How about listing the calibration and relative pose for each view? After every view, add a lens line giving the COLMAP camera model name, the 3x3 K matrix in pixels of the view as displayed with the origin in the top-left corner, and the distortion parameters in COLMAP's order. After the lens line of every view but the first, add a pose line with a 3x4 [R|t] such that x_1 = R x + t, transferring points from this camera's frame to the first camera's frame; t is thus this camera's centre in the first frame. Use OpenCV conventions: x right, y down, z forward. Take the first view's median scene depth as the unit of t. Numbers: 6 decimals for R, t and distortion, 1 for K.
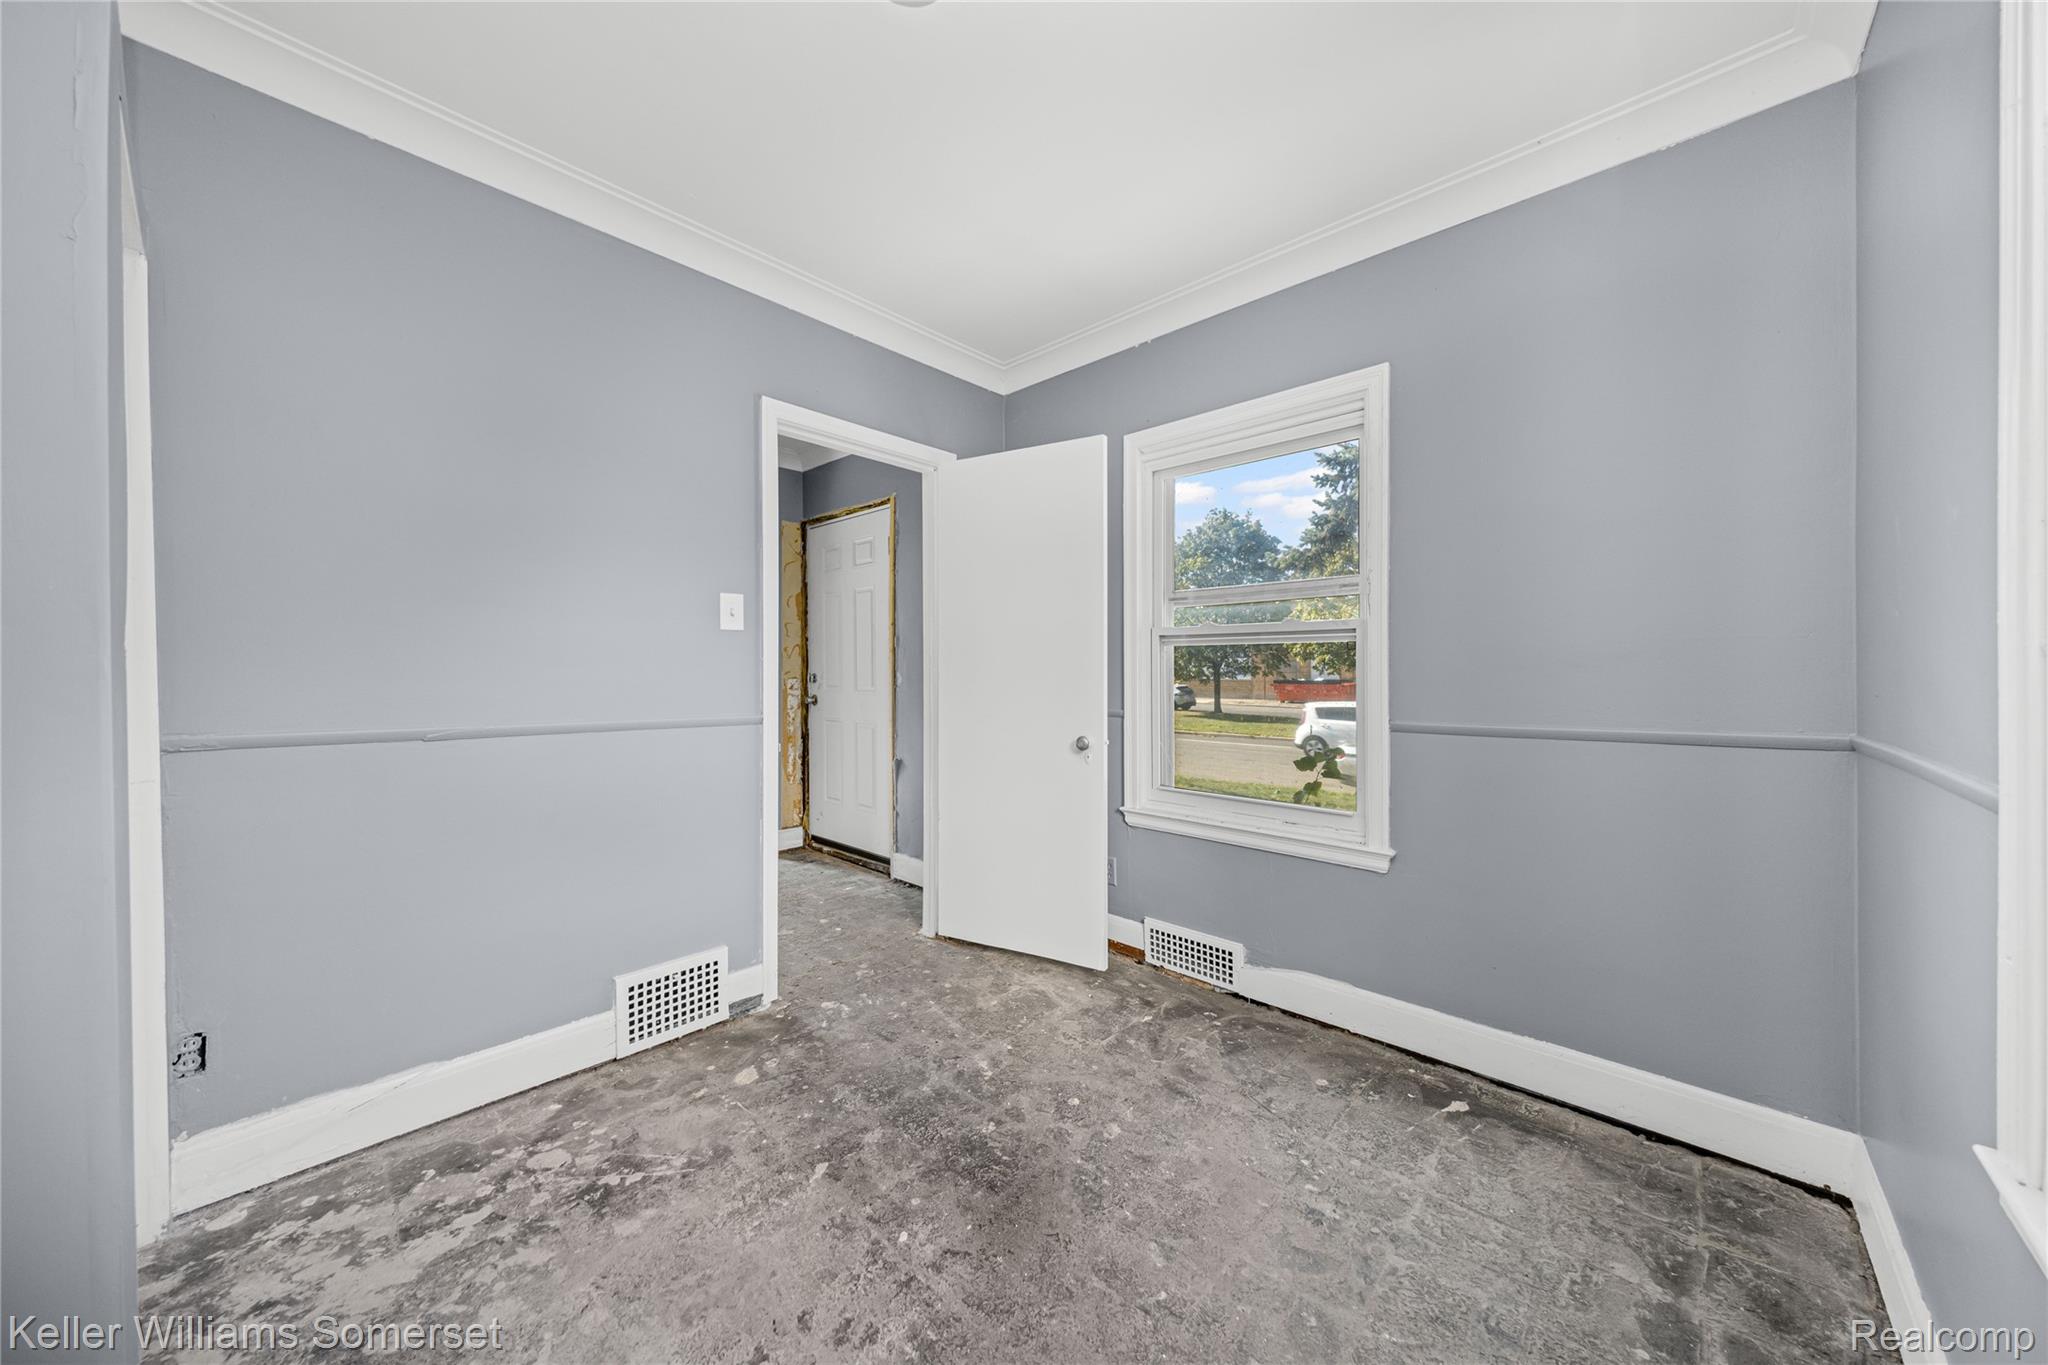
lens RADIAL K [[712.1, 0, 1041.4], [0, 712.1, 667.4], [0, 0, 1]] dist [0.002062, -0.000142]
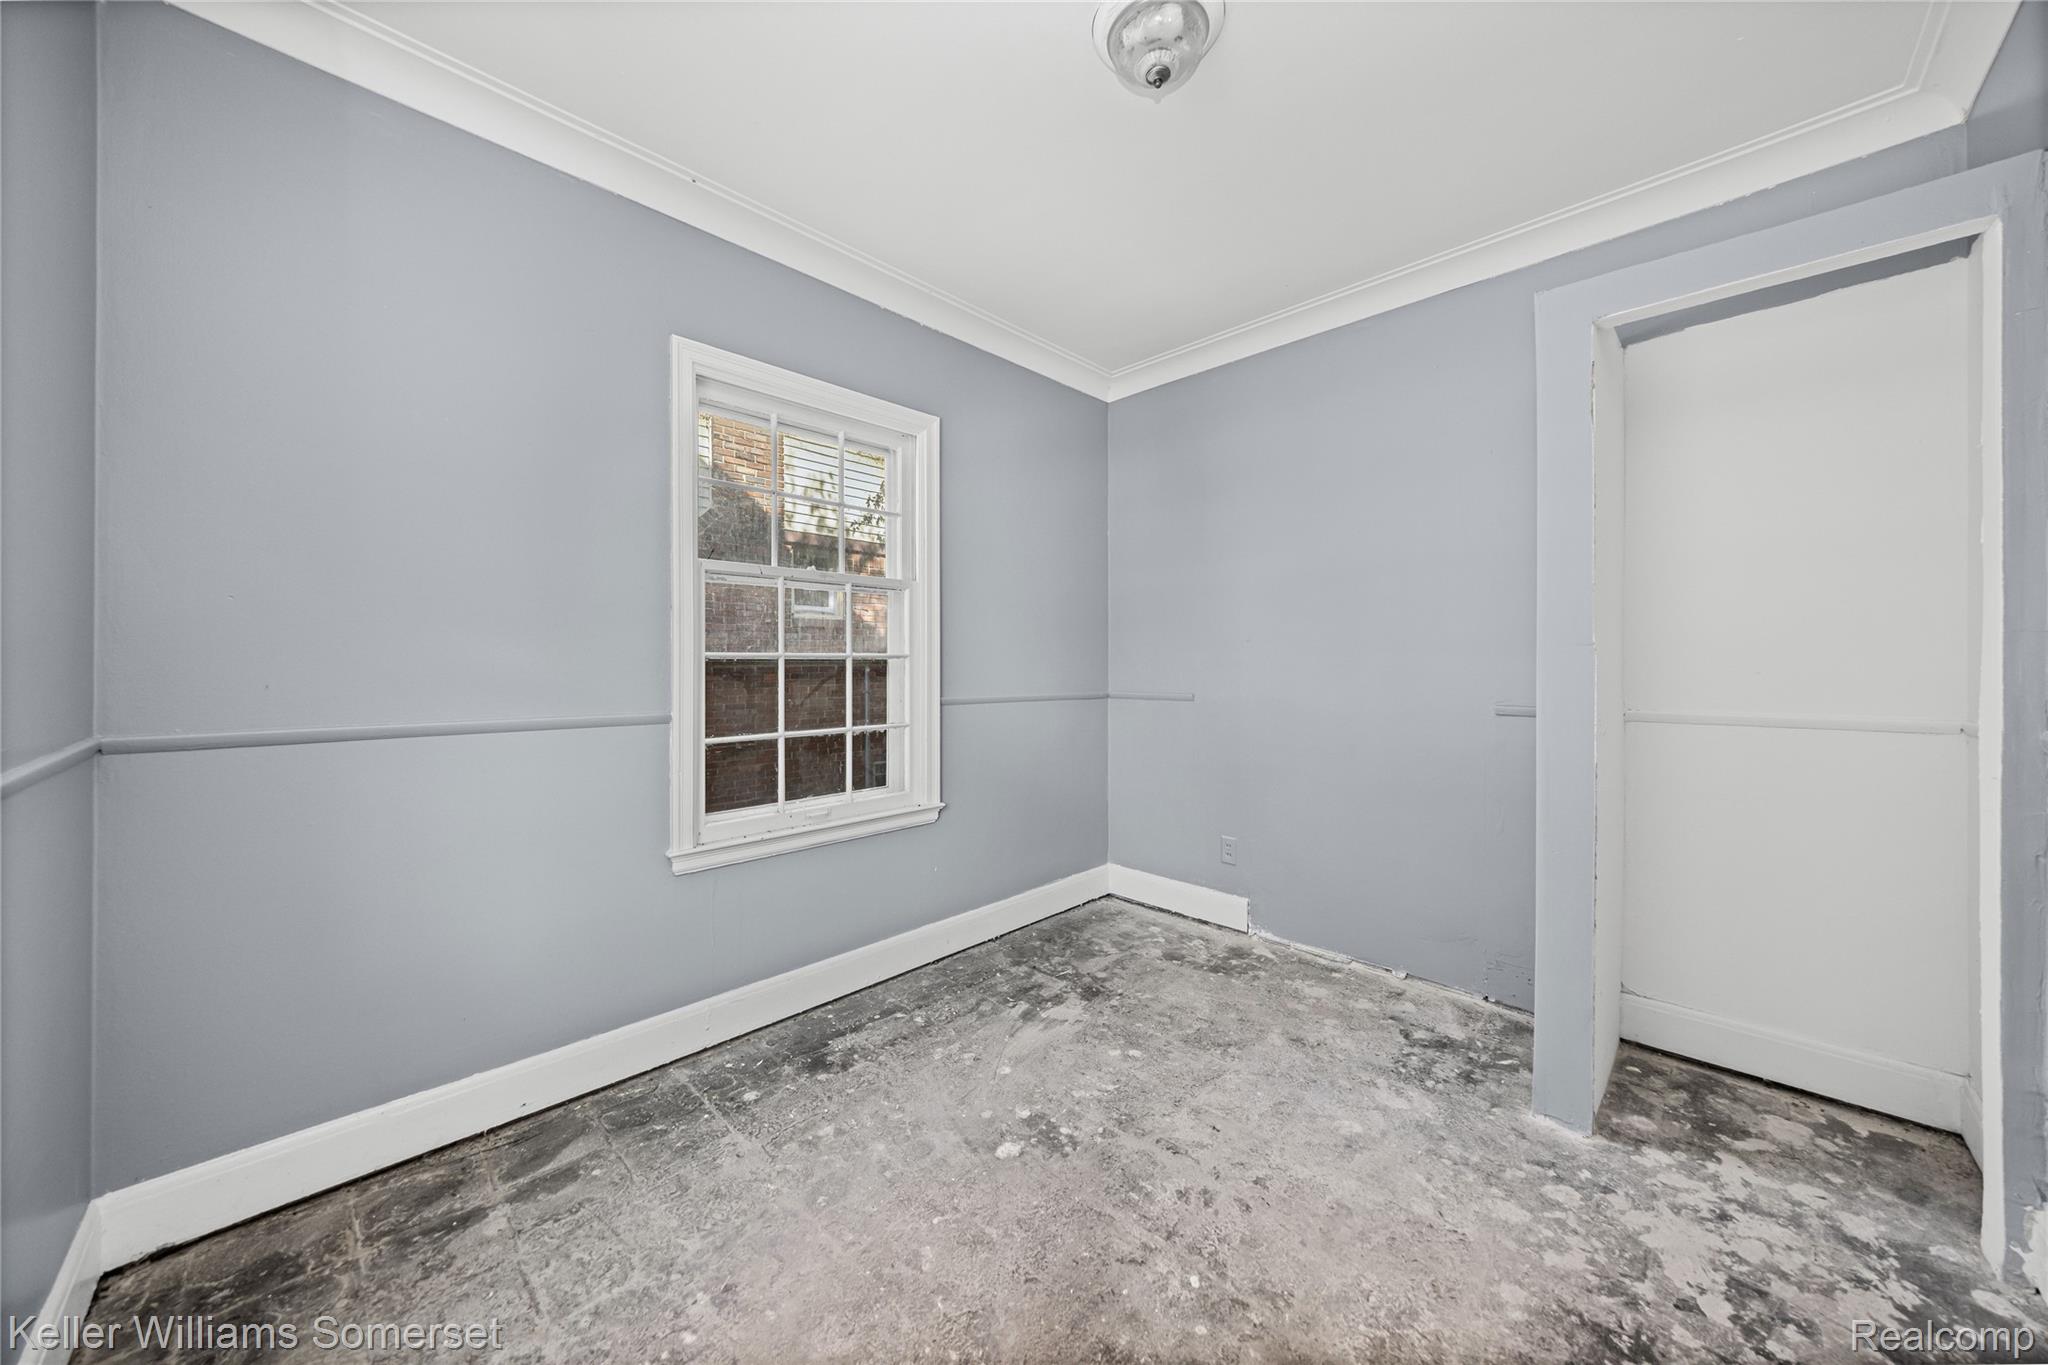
lens RADIAL K [[712.1, 0, 1041.4], [0, 712.1, 667.4], [0, 0, 1]] dist [0.002062, -0.000142]
pose [[-0.999729, -0.000571, 0.023257, -0.018535], [-0.000517, 0.999997, 0.002328, 0.011218], [-0.023258, 0.002315, -0.999727, 1.975696]]
